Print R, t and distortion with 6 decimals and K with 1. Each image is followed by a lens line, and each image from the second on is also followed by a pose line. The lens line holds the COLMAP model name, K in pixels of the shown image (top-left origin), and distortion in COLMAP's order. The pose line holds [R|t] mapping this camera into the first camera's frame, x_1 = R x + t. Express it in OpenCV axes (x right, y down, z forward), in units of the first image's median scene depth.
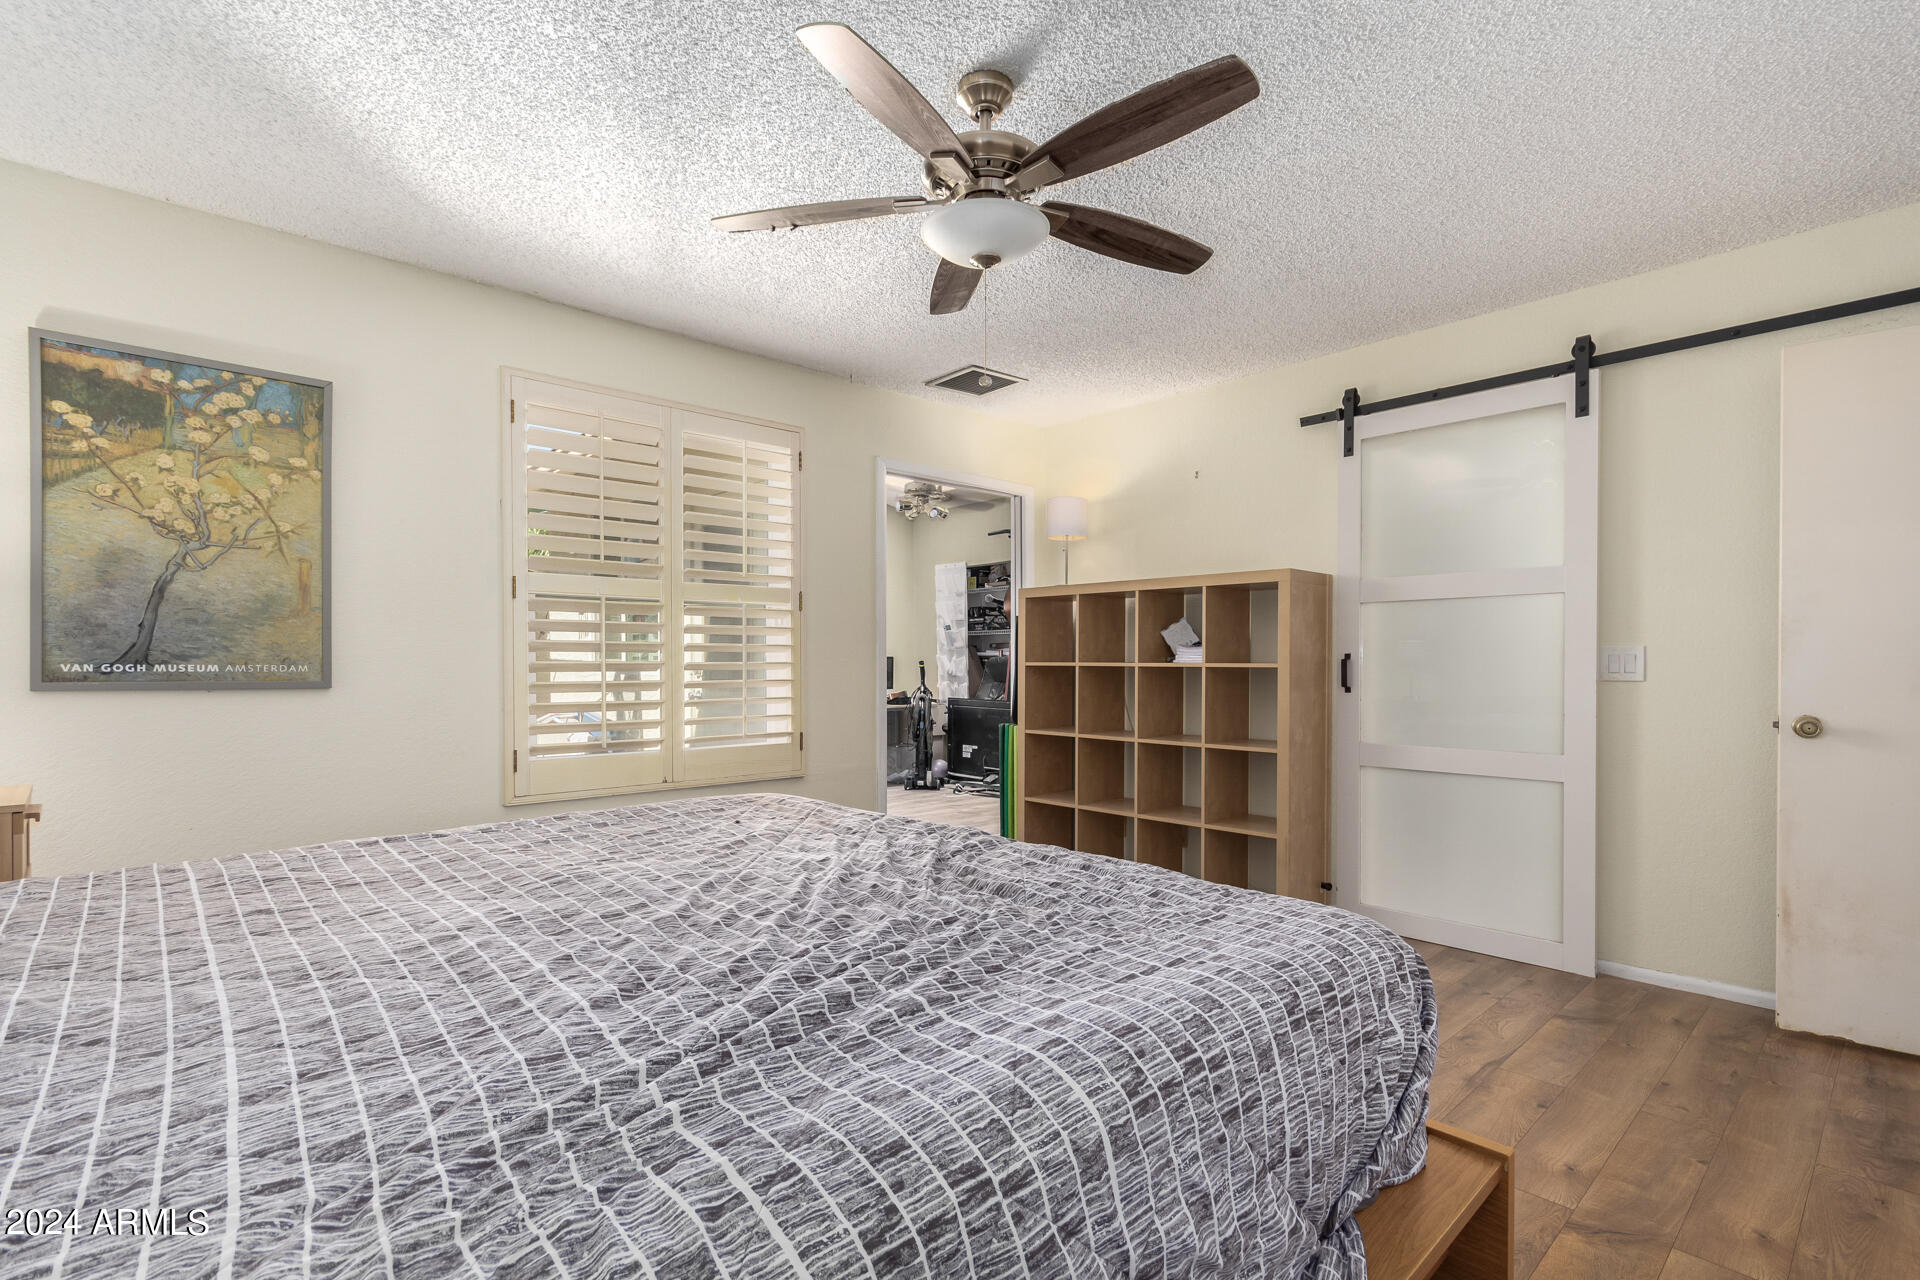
lens RADIAL K [[884.2, 0, 969.9], [0, 884.2, 655.6], [0, 0, 1]] dist [0.002178, 0.000435]
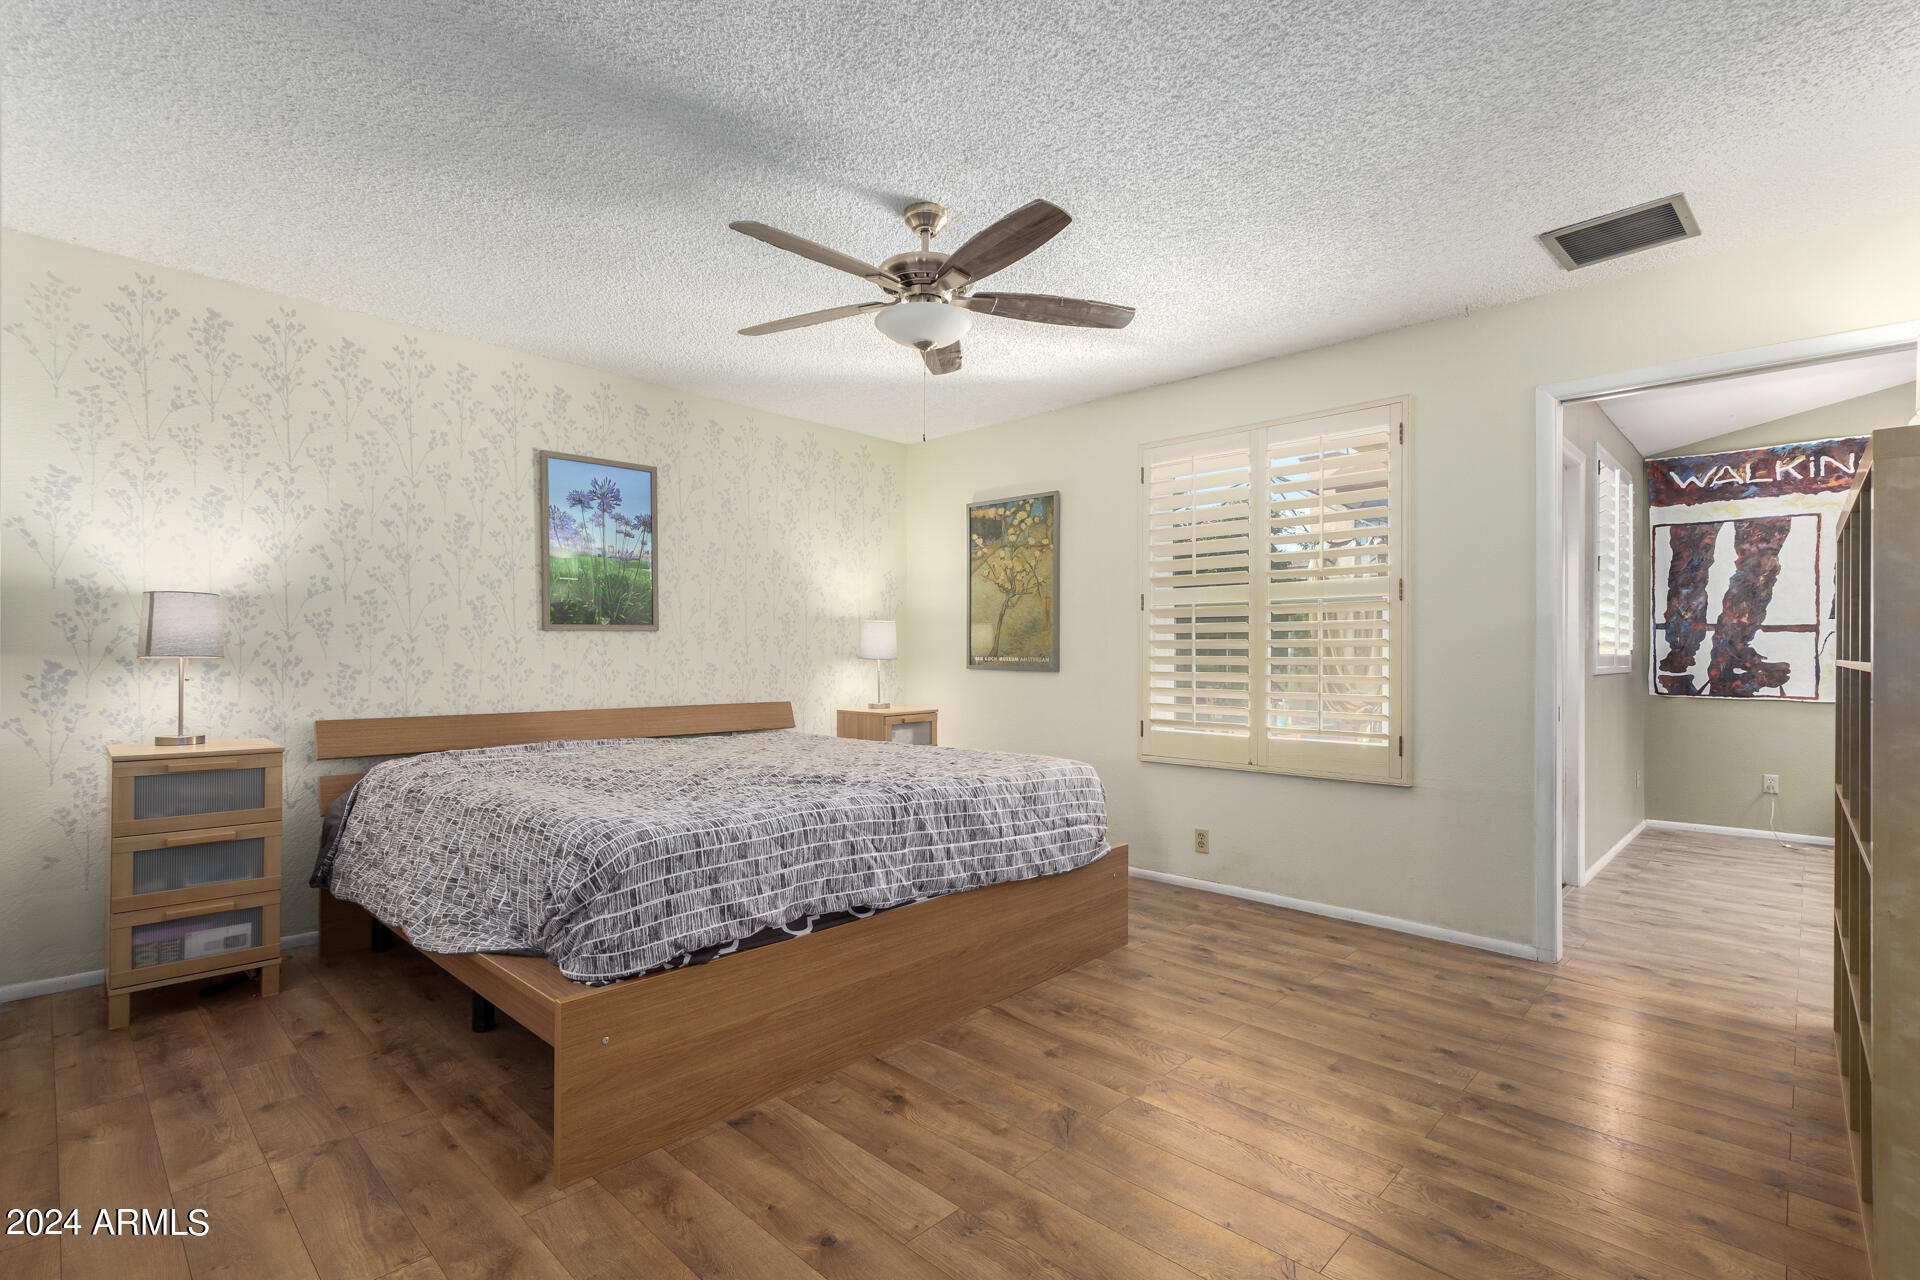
lens RADIAL K [[884.2, 0, 959.2], [0, 884.2, 653.8], [0, 0, 1]] dist [0.002178, 0.000435]
pose [[0.055265, 0.004821, -0.998460, 0.841973], [0.006223, 0.999967, 0.005173, -0.005636], [0.998452, -0.006500, 0.055233, 0.629413]]
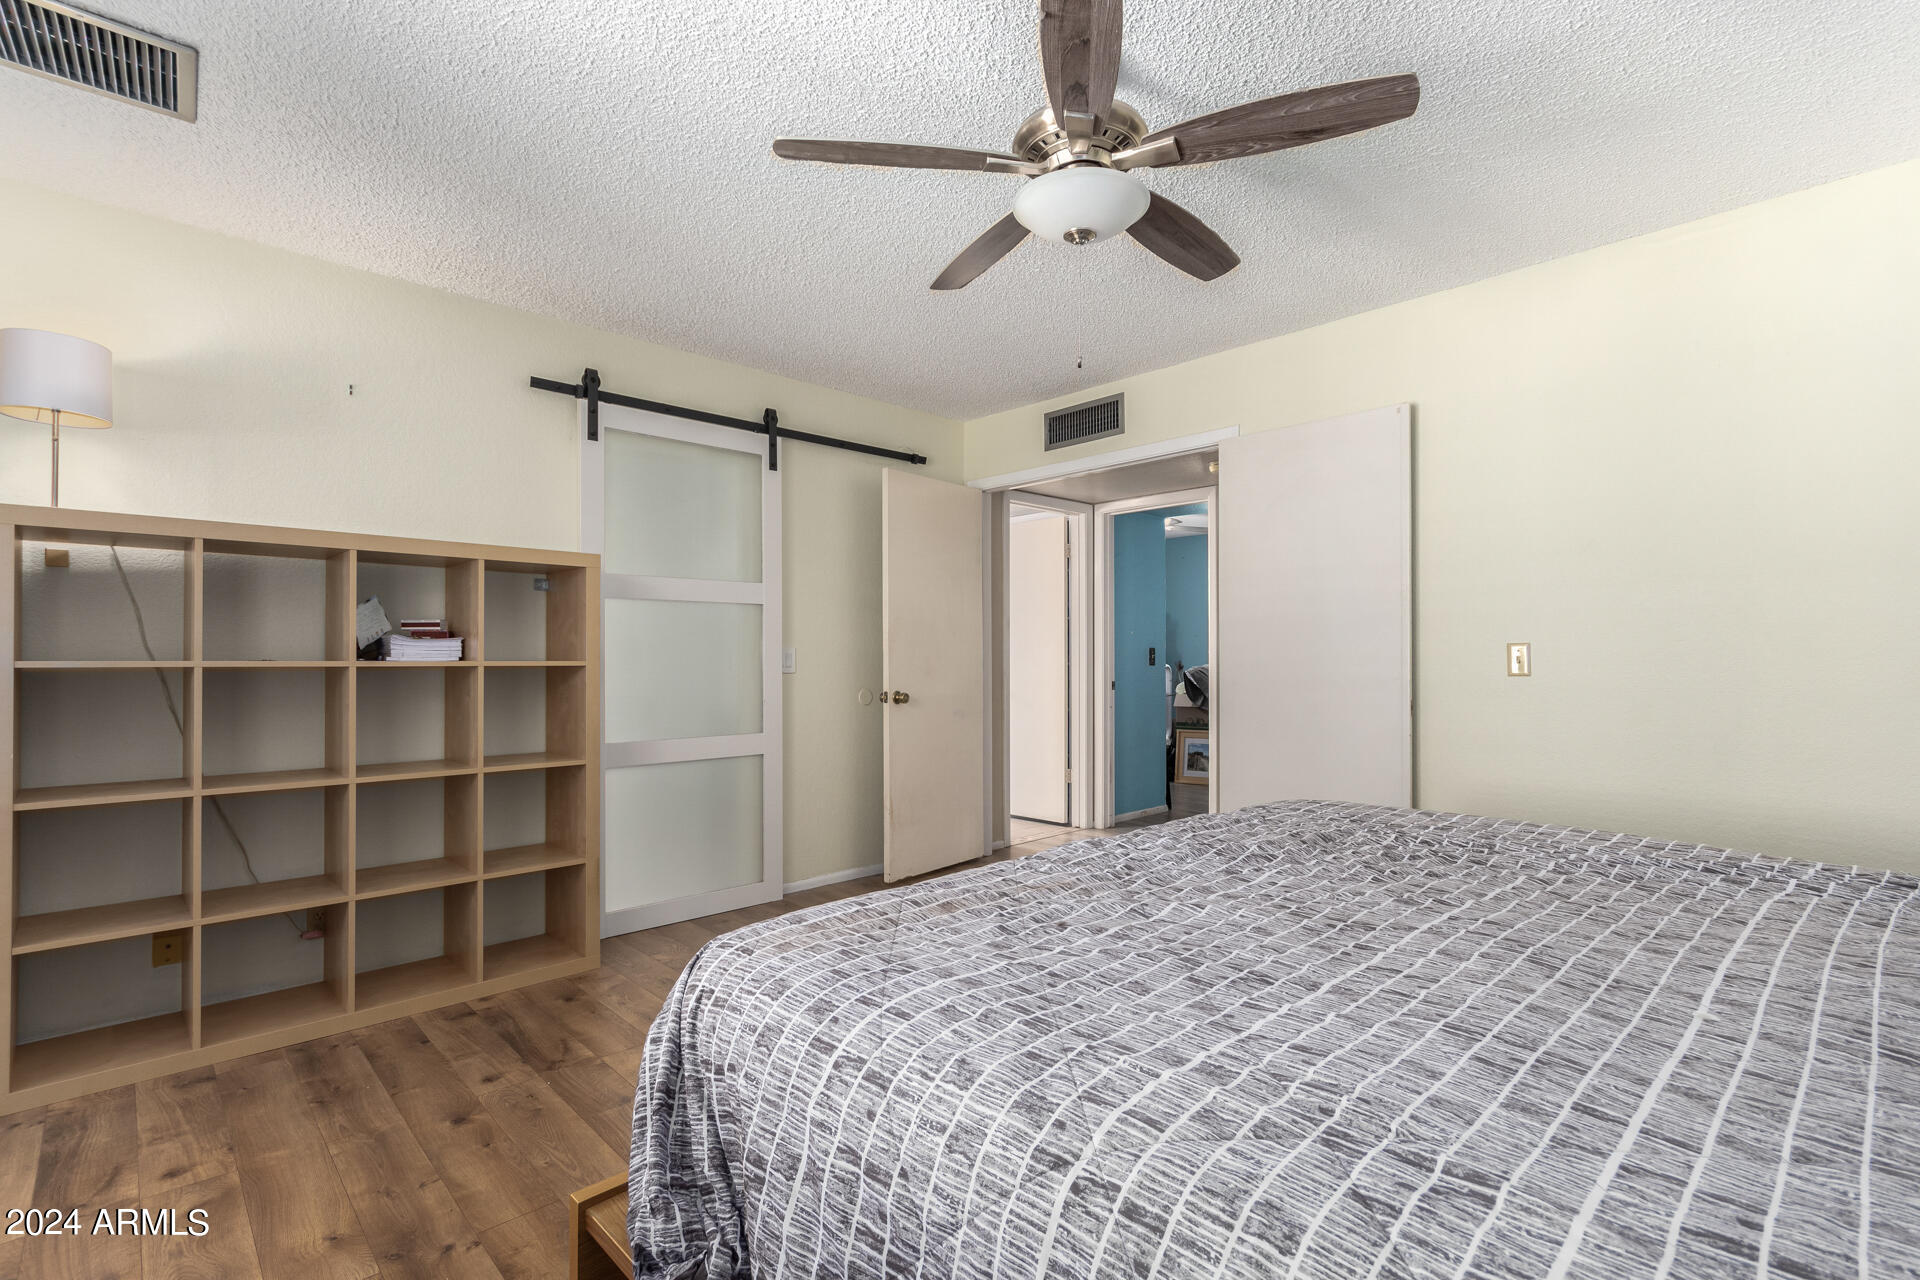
lens RADIAL K [[884.2, 0, 967.6], [0, 884.2, 650.2], [0, 0, 1]] dist [0.002178, 0.000435]
pose [[-0.011478, 0.012892, 0.999851, -0.607650], [0.001250, 0.999916, -0.012879, 0.011223], [-0.999933, 0.001102, -0.011493, 0.729780]]
